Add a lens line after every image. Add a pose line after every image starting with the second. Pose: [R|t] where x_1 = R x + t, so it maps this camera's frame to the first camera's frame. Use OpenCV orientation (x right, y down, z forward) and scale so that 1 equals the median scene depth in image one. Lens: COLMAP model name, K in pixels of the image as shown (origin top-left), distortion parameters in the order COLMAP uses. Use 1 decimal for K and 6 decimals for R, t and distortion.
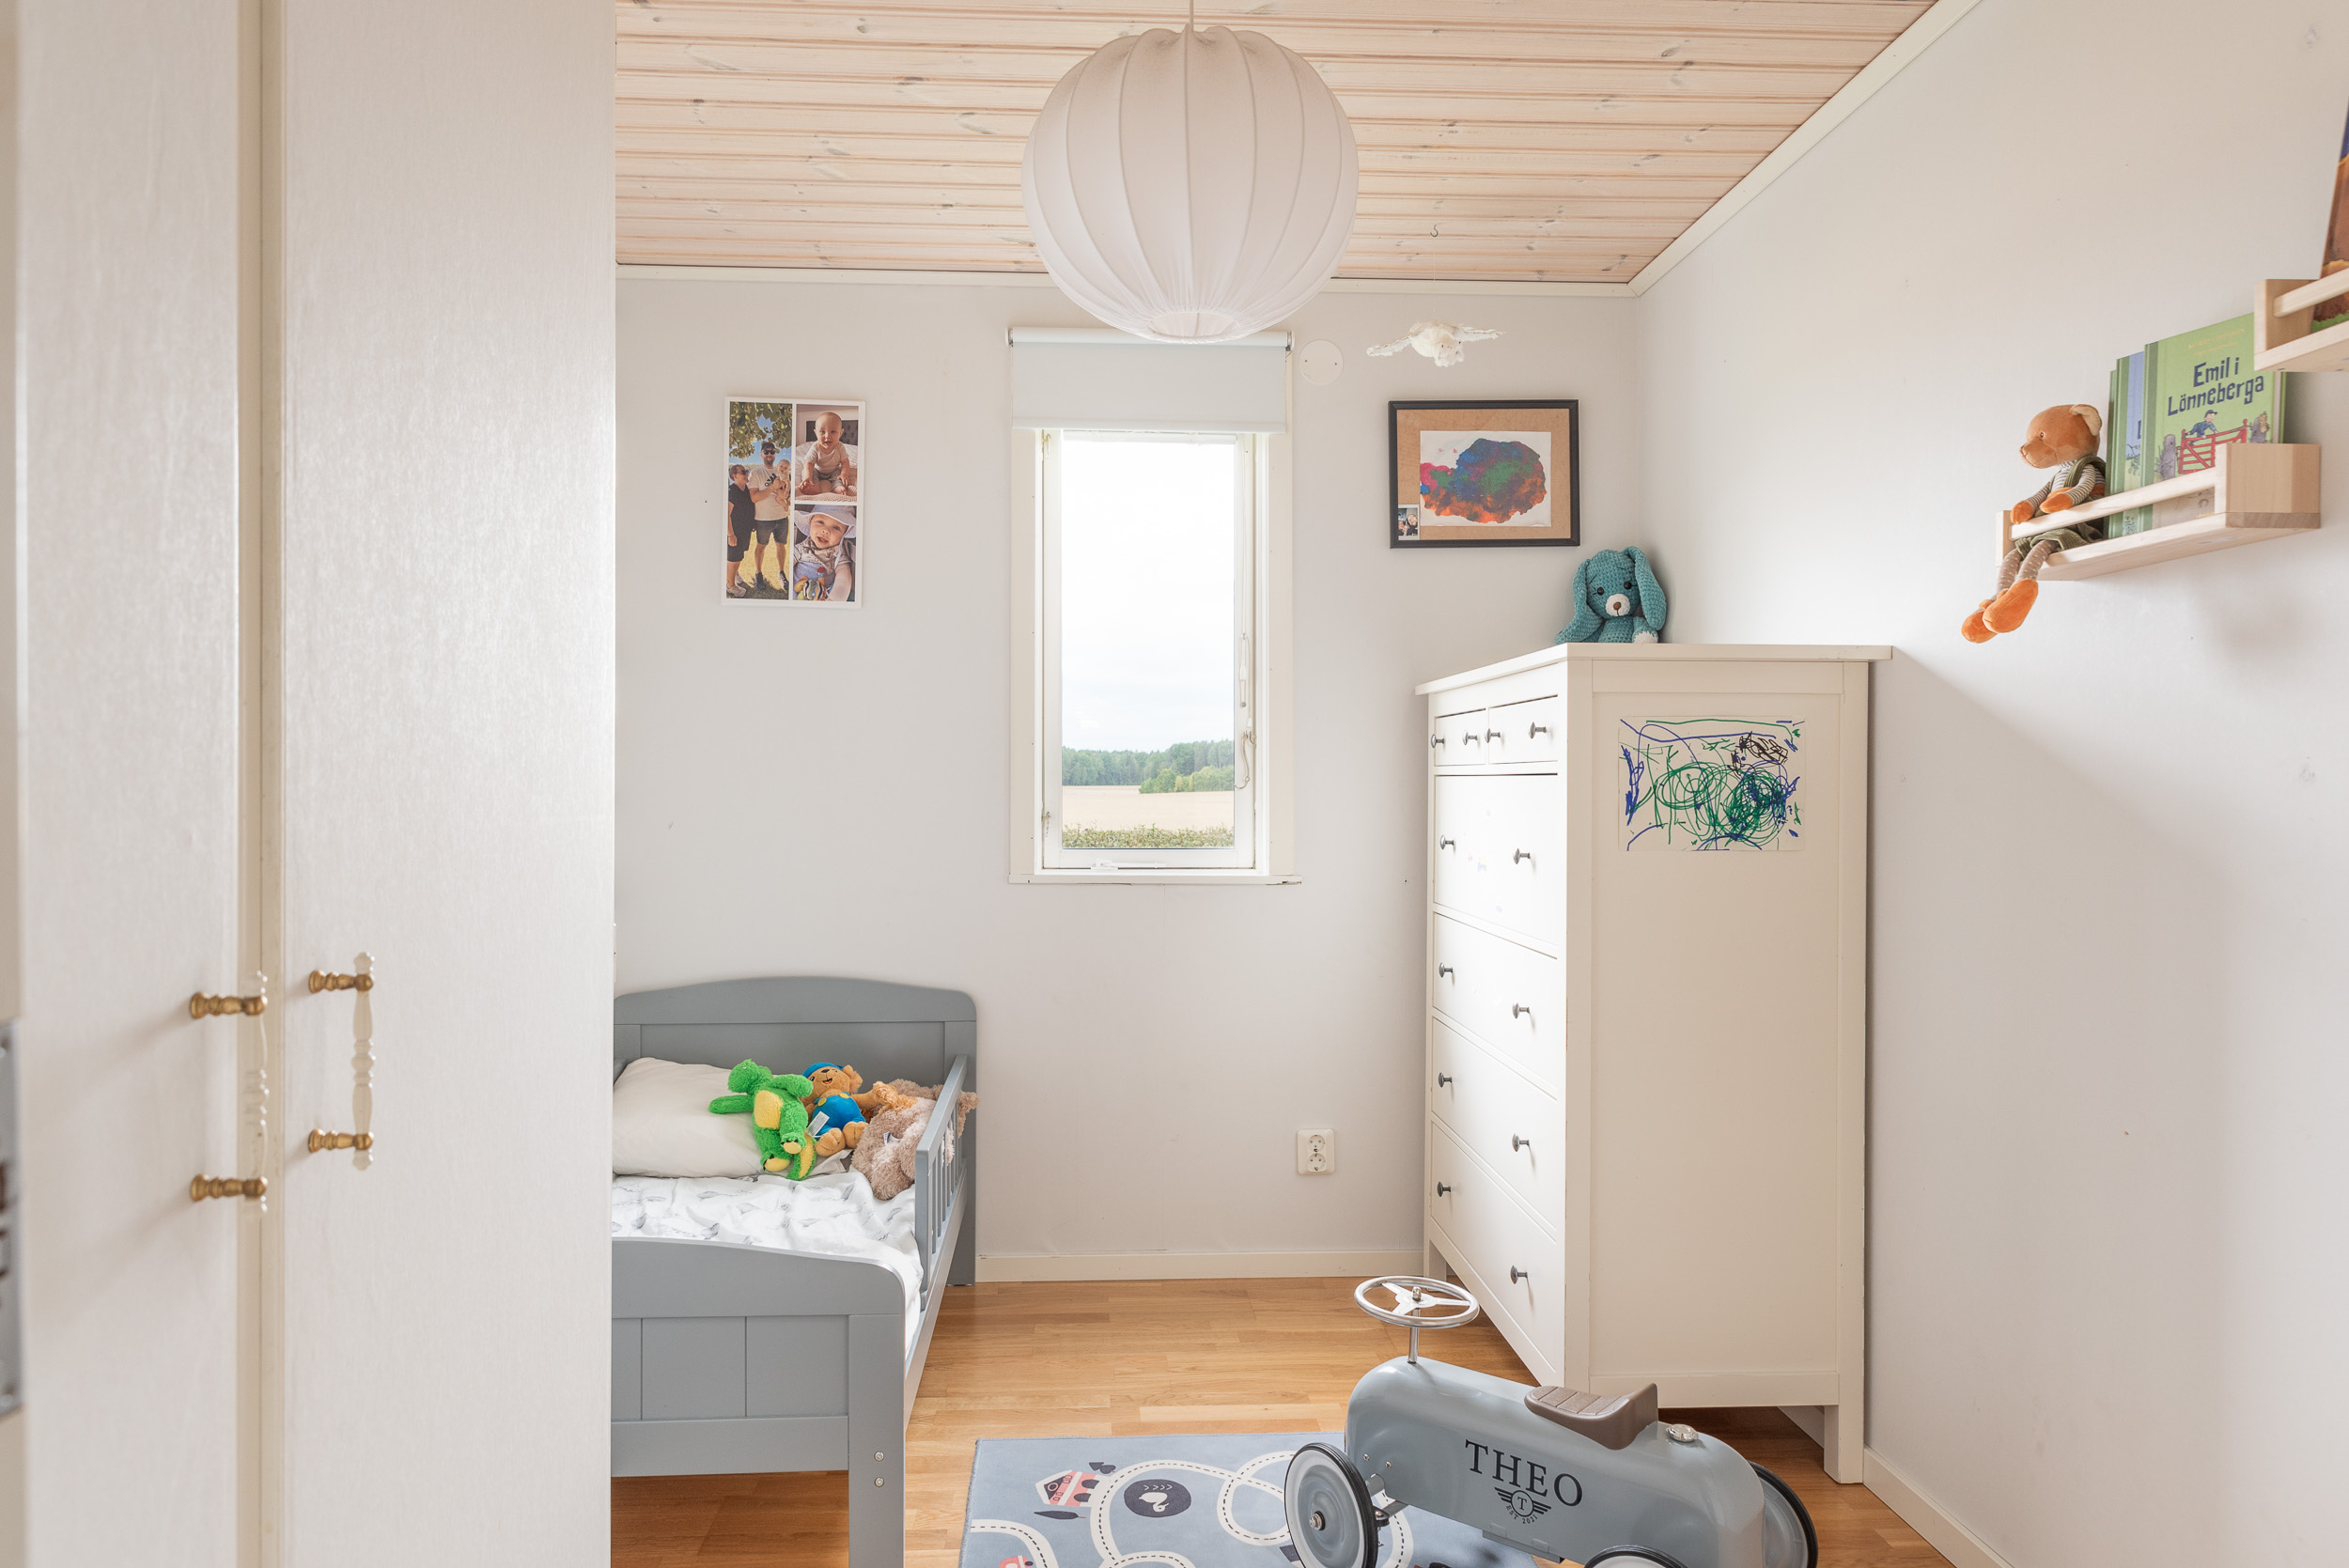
lens RADIAL K [[1642.4, 0, 1174.5], [0, 1642.4, 784.0], [0, 0, 1]] dist [-0.000061, 0.000354]
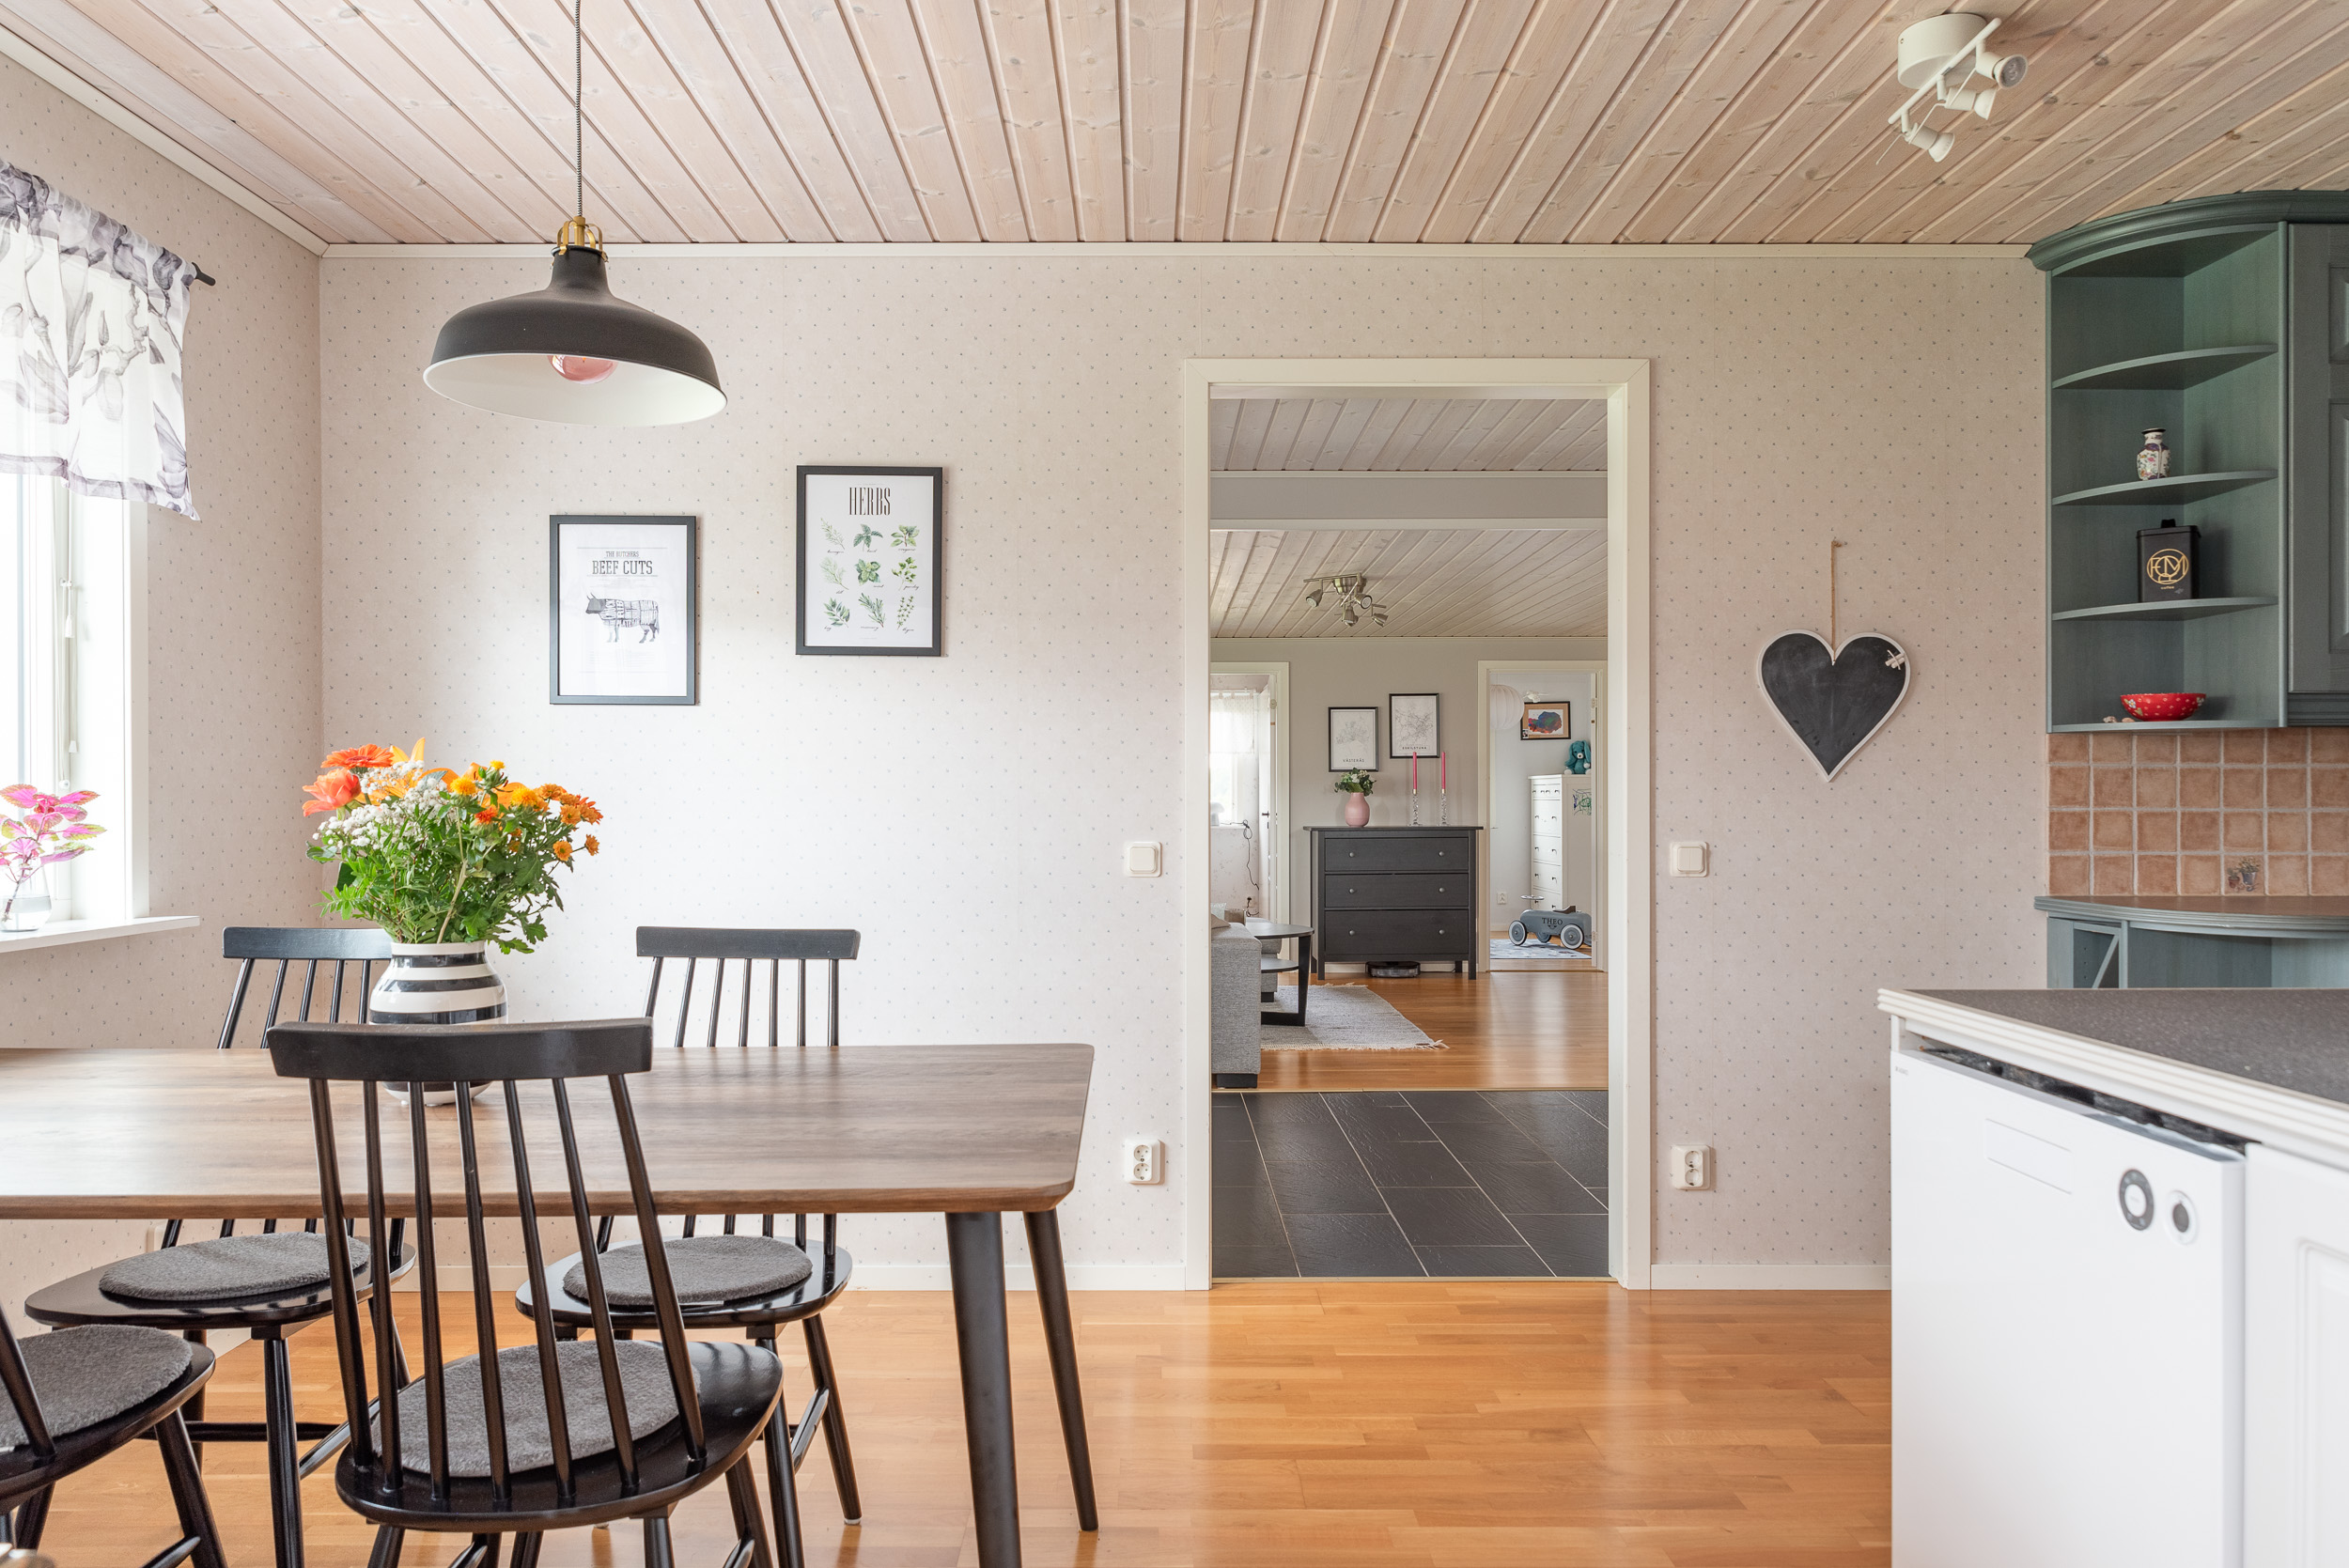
lens RADIAL K [[1642.4, 0, 1174.5], [0, 1642.4, 784.0], [0, 0, 1]] dist [-0.000061, 0.000354]
pose [[0.998729, -0.007466, -0.049847, -0.487918], [0.007050, 0.999939, -0.008529, -0.014465], [0.049908, 0.008167, 0.998720, -2.882210]]
